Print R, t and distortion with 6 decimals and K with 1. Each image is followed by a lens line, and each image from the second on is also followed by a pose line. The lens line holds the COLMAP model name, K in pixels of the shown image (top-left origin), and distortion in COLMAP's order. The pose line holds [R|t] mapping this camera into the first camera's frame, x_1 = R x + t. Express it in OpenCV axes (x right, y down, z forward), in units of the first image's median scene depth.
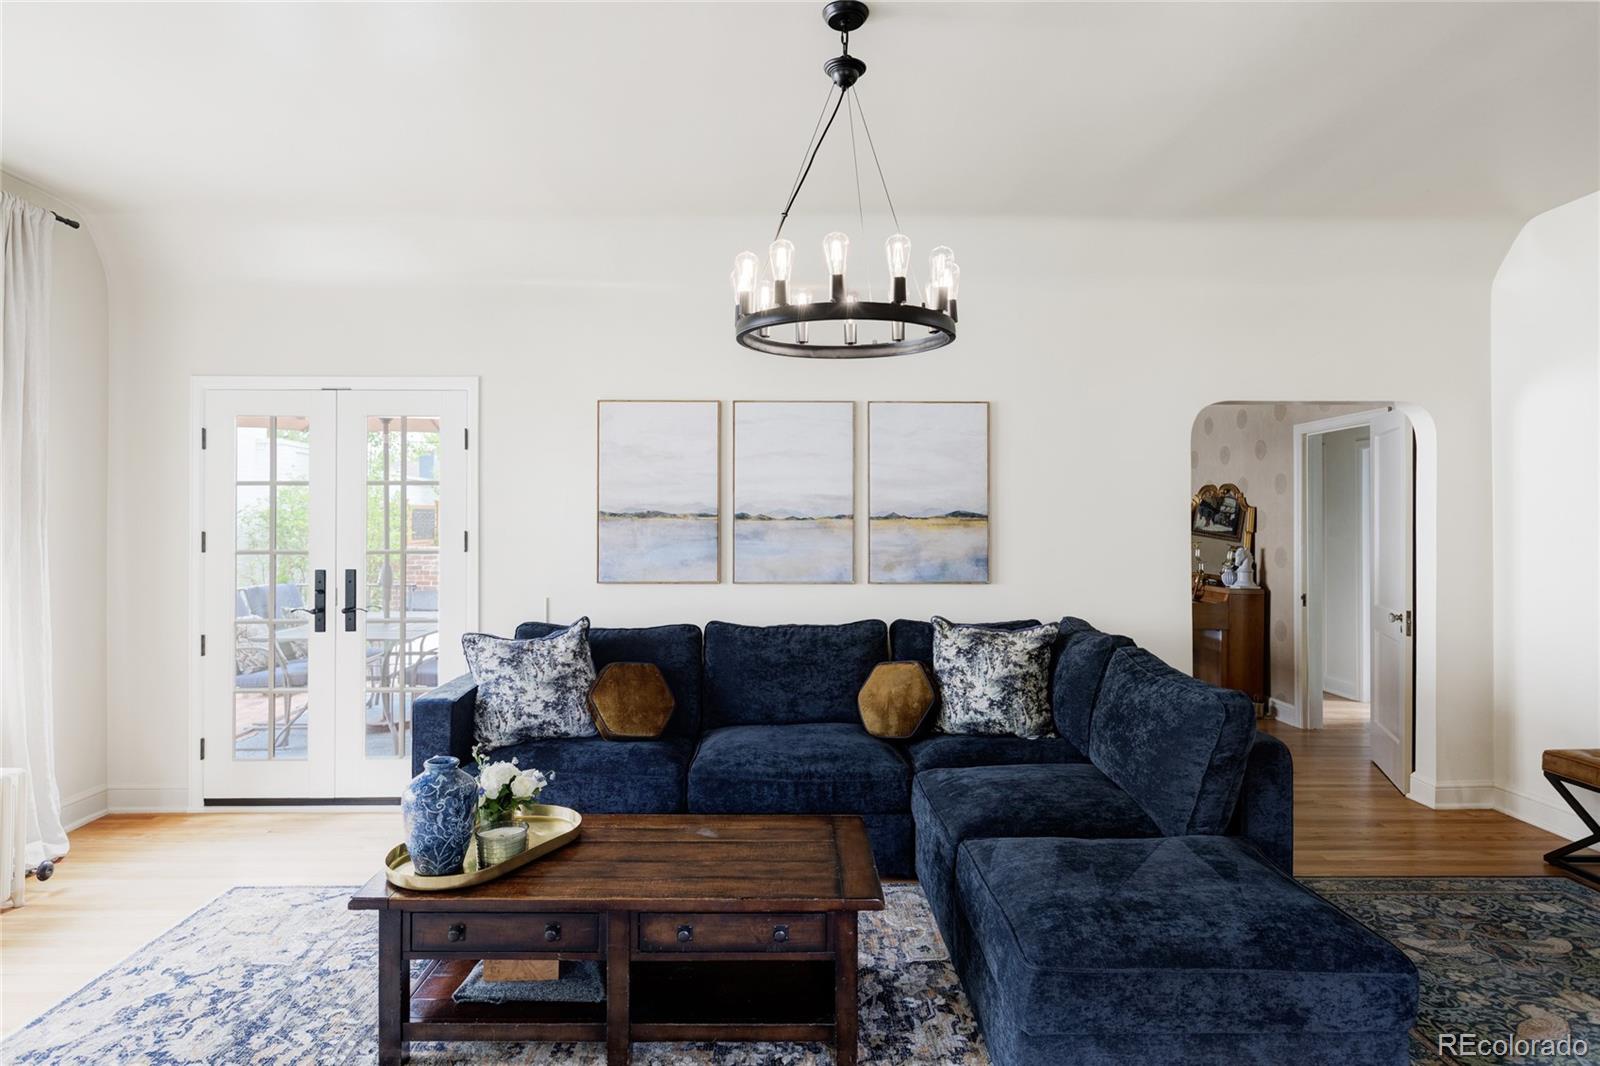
lens RADIAL K [[882.8, 0, 792.4], [0, 882.8, 521.4], [0, 0, 1]] dist [-0.001711, -0.001587]
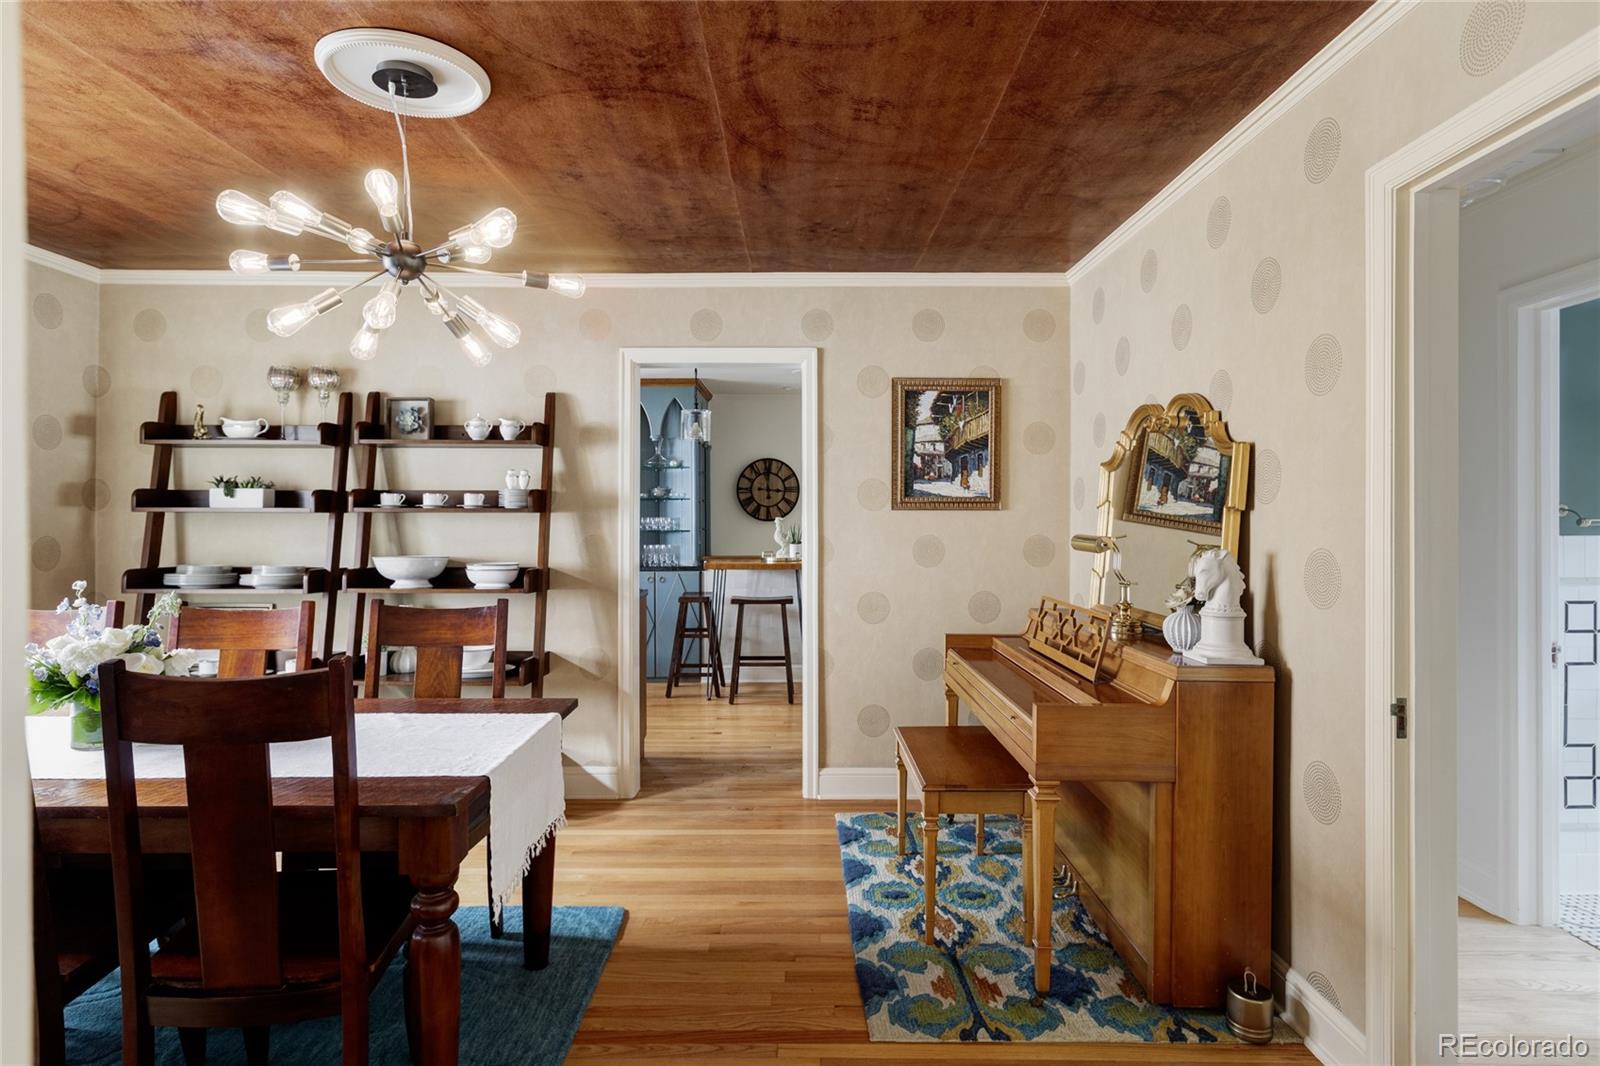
lens RADIAL K [[882.8, 0, 804.7], [0, 882.8, 524.7], [0, 0, 1]] dist [-0.001711, -0.001587]
pose [[0.999997, -0.002325, -0.000296, 0.340225], [0.002328, 0.999964, 0.008109, 0.015745], [0.000277, -0.008109, 0.999967, 0.634730]]
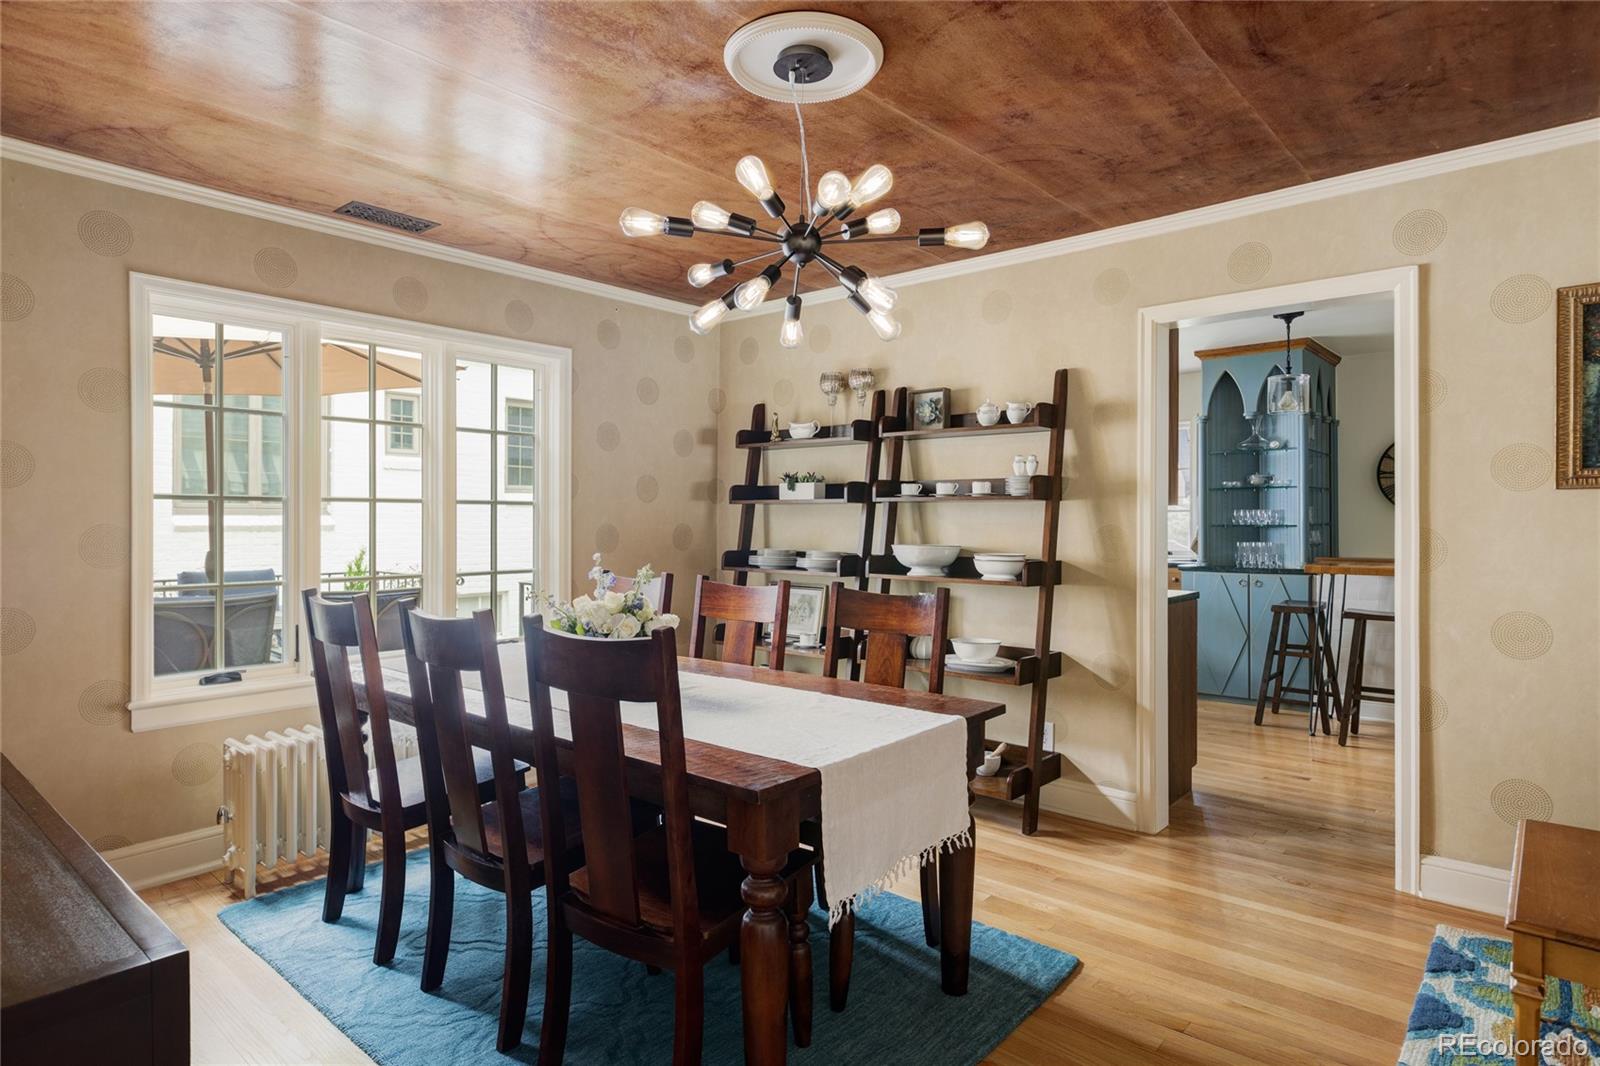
lens RADIAL K [[882.8, 0, 799.5], [0, 882.8, 523.5], [0, 0, 1]] dist [-0.001711, -0.001587]
pose [[0.743674, 0.000236, -0.668543, 0.395899], [0.003703, 0.999983, 0.004471, 0.021522], [0.668533, -0.005801, 0.743660, 0.698129]]
